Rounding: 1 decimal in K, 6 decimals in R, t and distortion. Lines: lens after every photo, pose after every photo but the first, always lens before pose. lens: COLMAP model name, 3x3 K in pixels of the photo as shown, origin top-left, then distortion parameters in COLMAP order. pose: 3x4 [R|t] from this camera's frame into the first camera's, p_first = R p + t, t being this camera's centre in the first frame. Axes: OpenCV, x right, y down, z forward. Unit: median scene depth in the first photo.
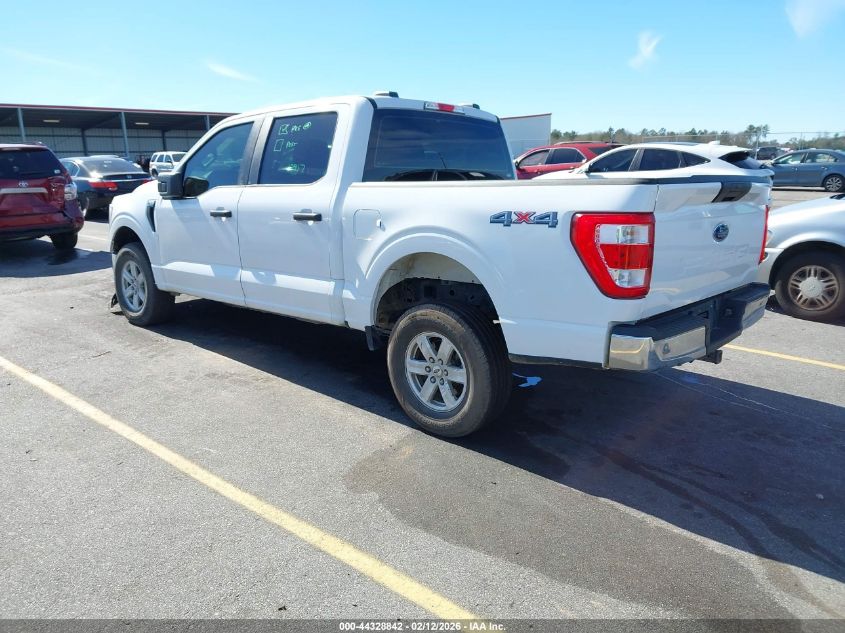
lens RADIAL K [[696.5, 0, 411.0], [0, 696.5, 316.2], [0, 0, 1]] dist [-0.008812, 0.001924]
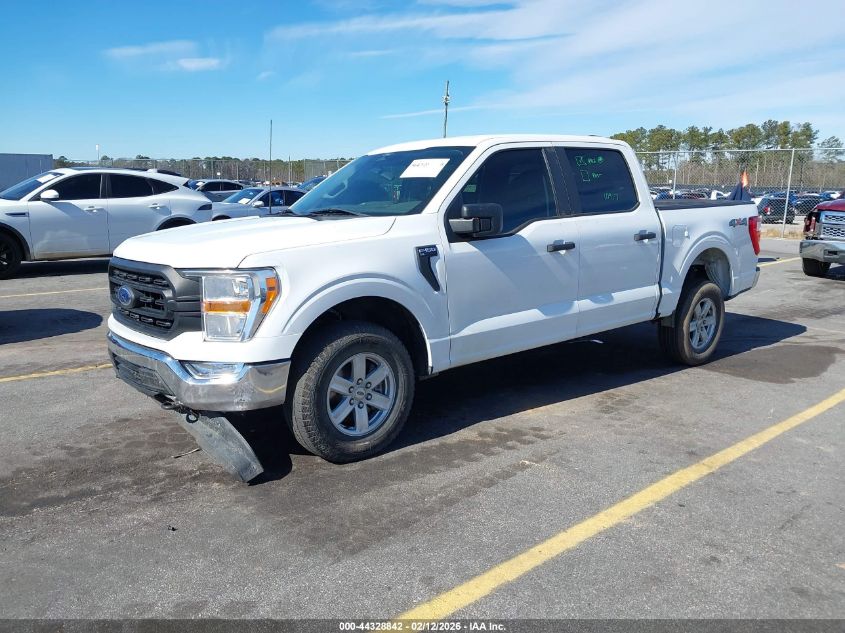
lens RADIAL K [[696.5, 0, 411.0], [0, 696.5, 316.2], [0, 0, 1]] dist [-0.008812, 0.001924]
pose [[0.109190, -0.173354, 0.978788, -1.232534], [0.208318, 0.966800, 0.147991, -0.240080], [-0.971947, 0.187740, 0.141678, 1.099919]]
